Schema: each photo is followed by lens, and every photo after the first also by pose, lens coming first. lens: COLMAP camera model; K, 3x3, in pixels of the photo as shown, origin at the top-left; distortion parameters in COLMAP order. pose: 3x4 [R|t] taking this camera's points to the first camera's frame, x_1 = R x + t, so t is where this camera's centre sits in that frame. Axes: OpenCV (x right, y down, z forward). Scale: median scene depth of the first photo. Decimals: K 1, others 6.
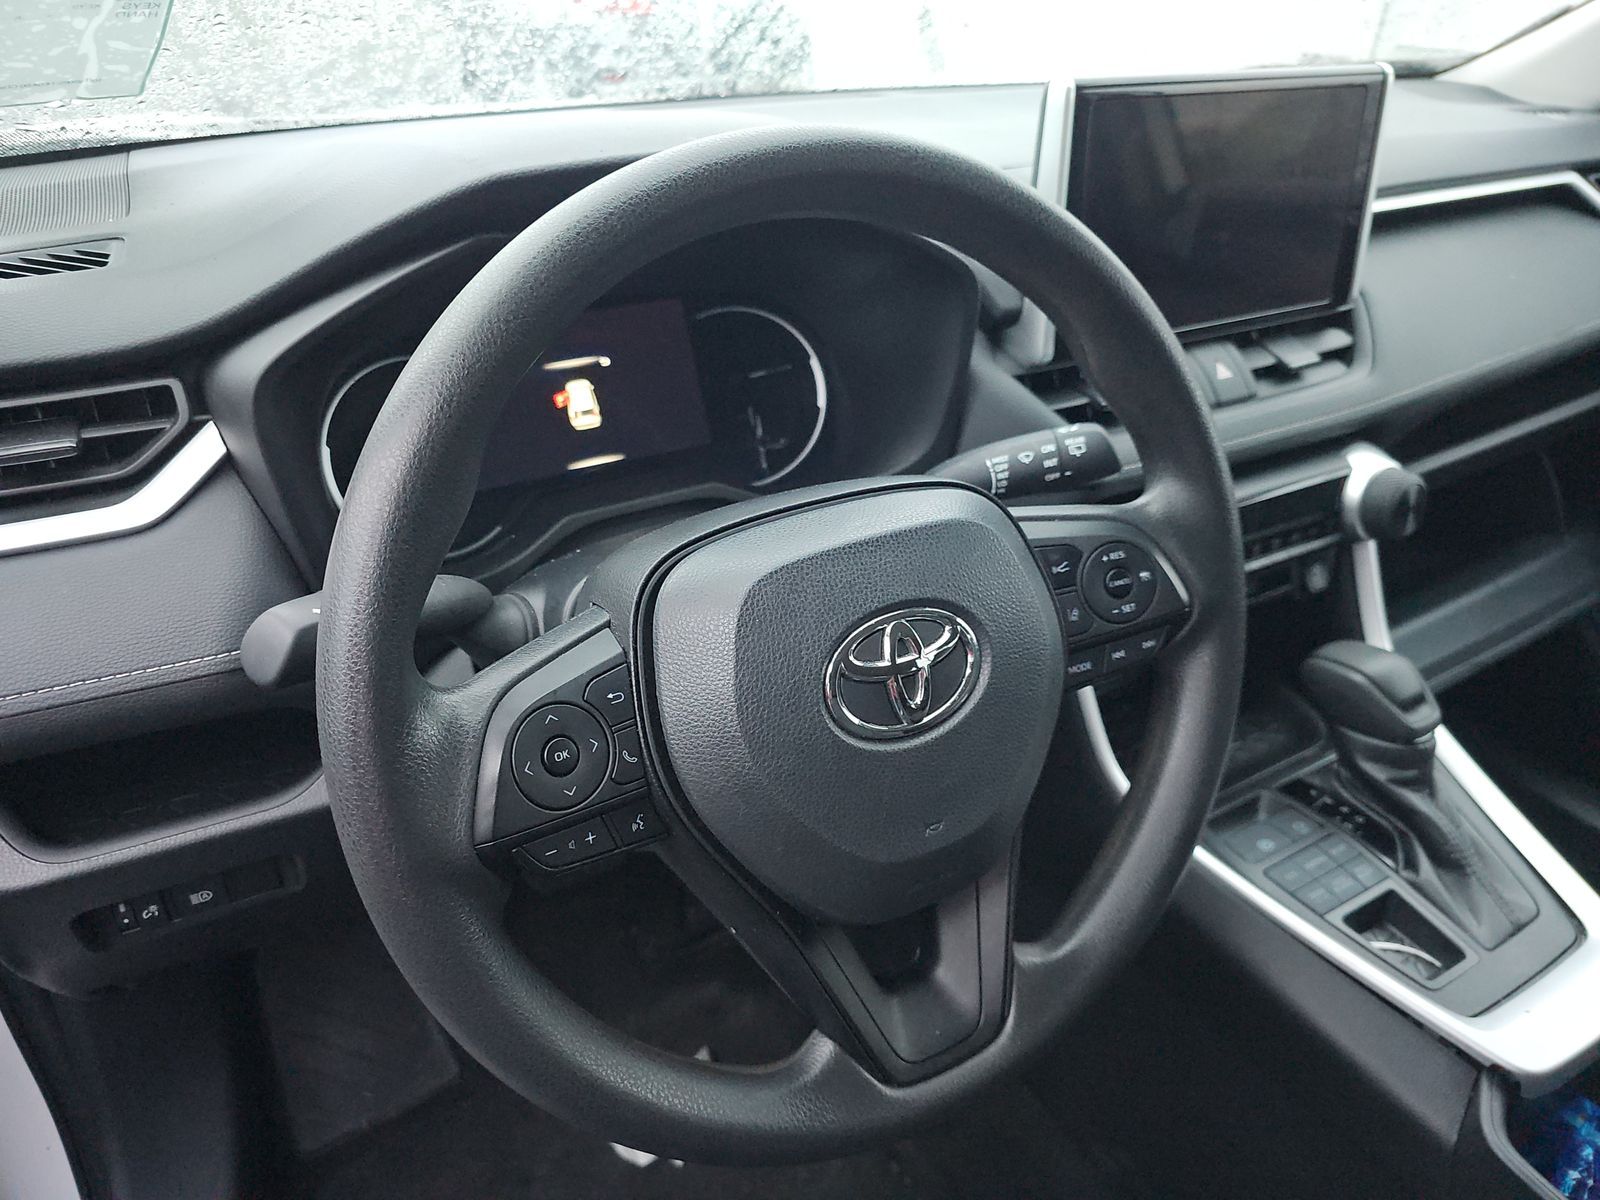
lens RADIAL K [[1054.8, 0, 767.1], [0, 1054.8, 606.8], [0, 0, 1]] dist [0.028989, -0.045710]
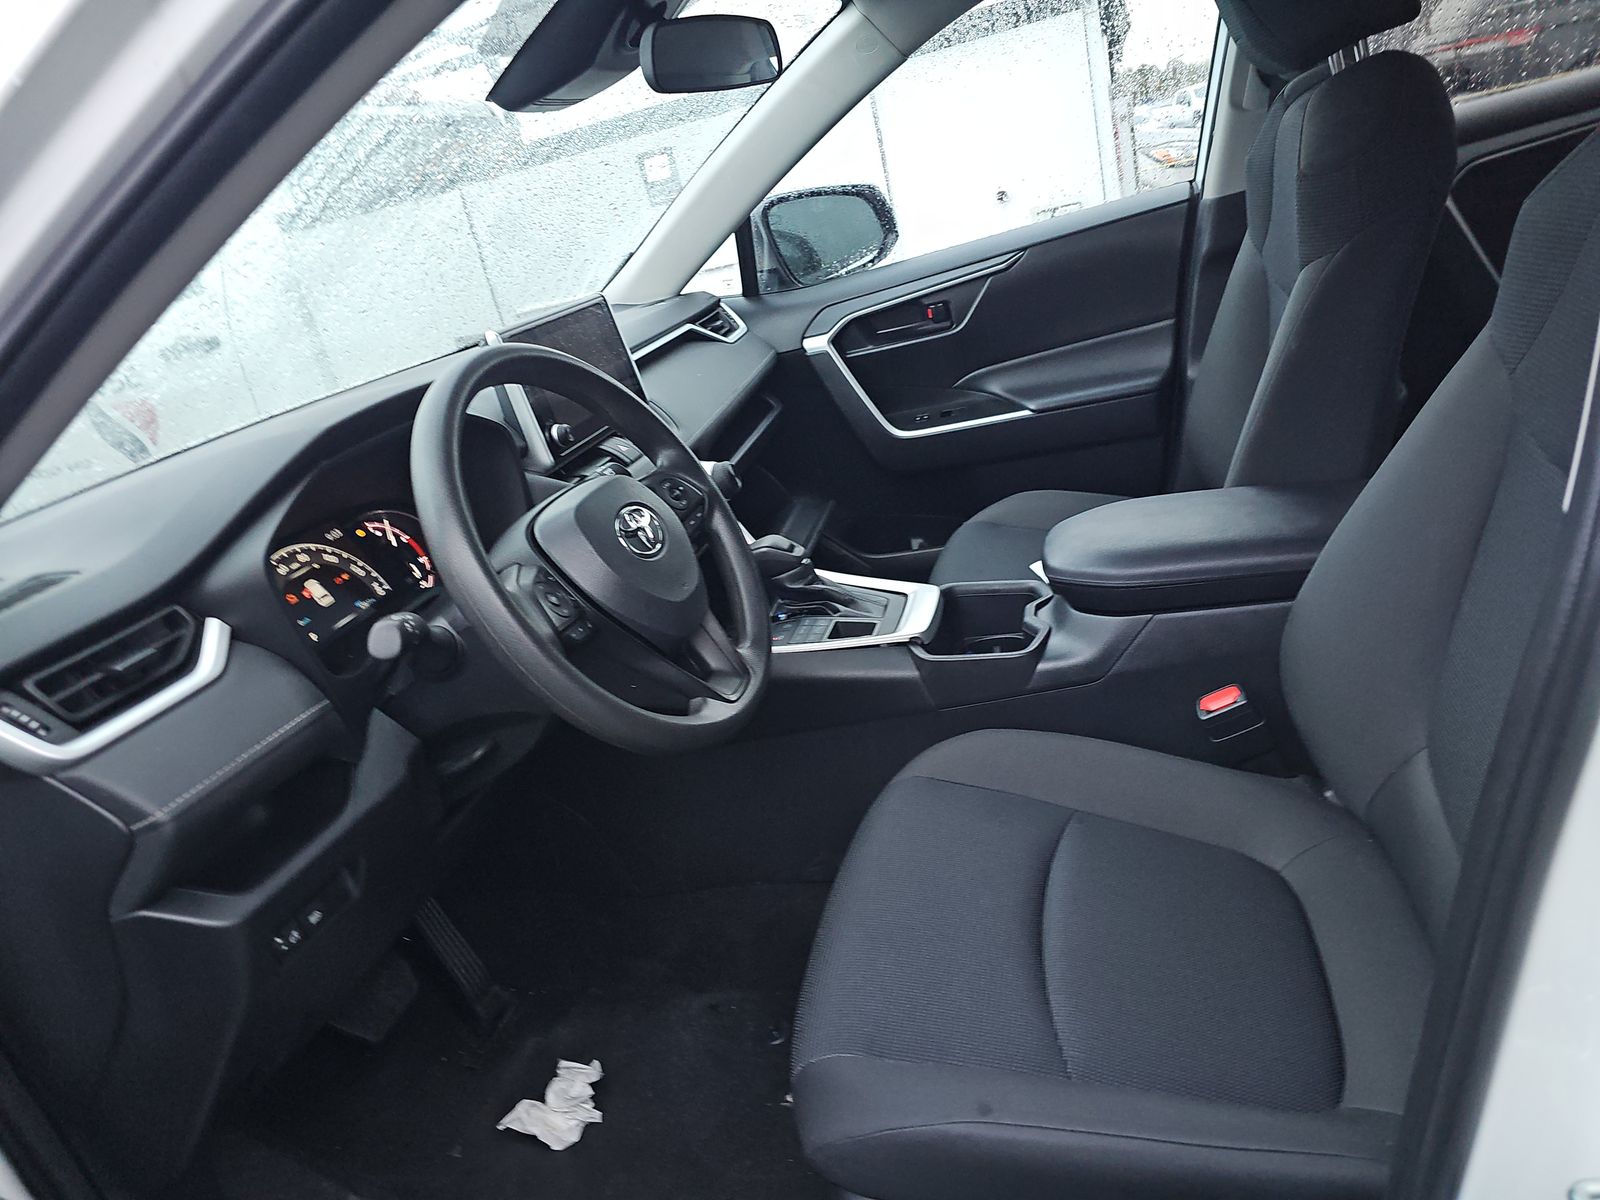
lens RADIAL K [[1067.5, 0, 763.7], [0, 1067.5, 581.0], [0, 0, 1]] dist [0.069956, -0.060367]
pose [[0.693631, -0.402226, 0.597570, -0.701770], [0.558445, 0.824267, -0.093400, 0.325385], [-0.454989, 0.398495, 0.796358, -0.597033]]
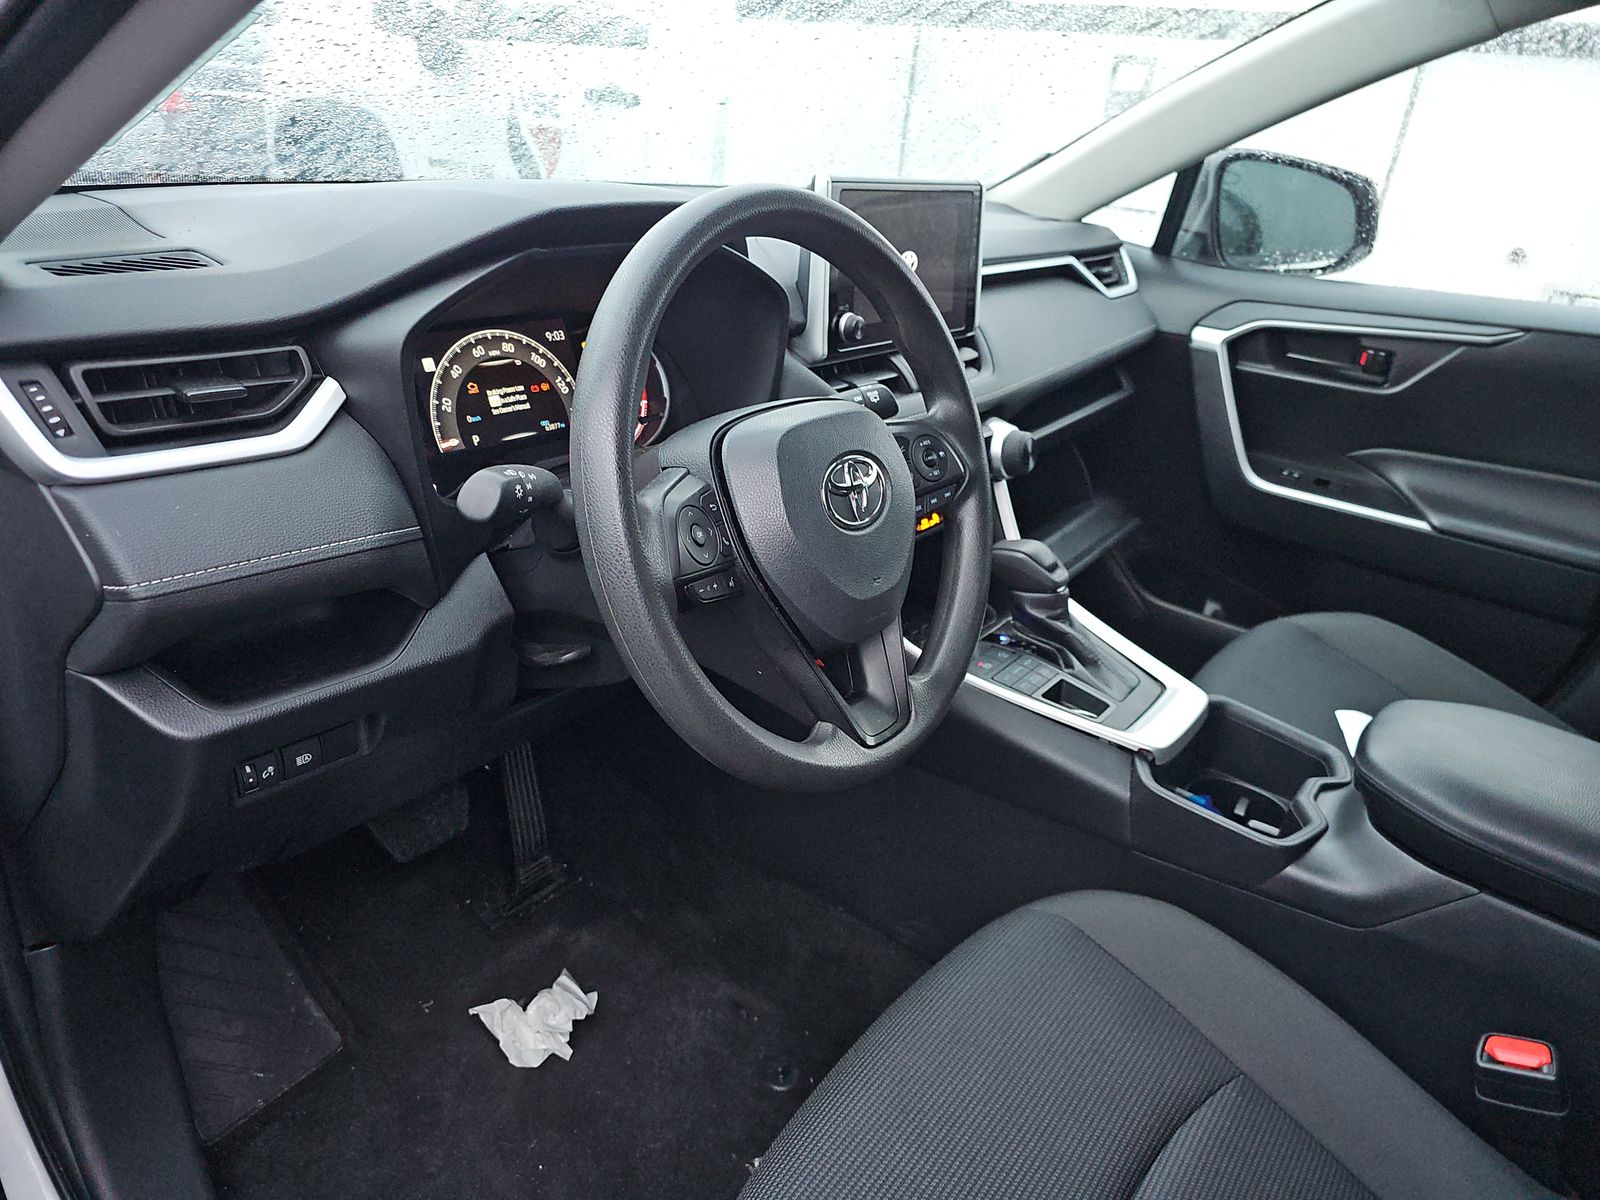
lens RADIAL K [[1073.2, 0, 783.9], [0, 1073.2, 589.0], [0, 0, 1]] dist [0.047487, -0.045633]
pose [[0.916801, -0.087629, 0.389611, -0.424313], [0.129807, 0.988040, -0.083226, 0.219224], [-0.377658, 0.126876, 0.917212, -0.353502]]
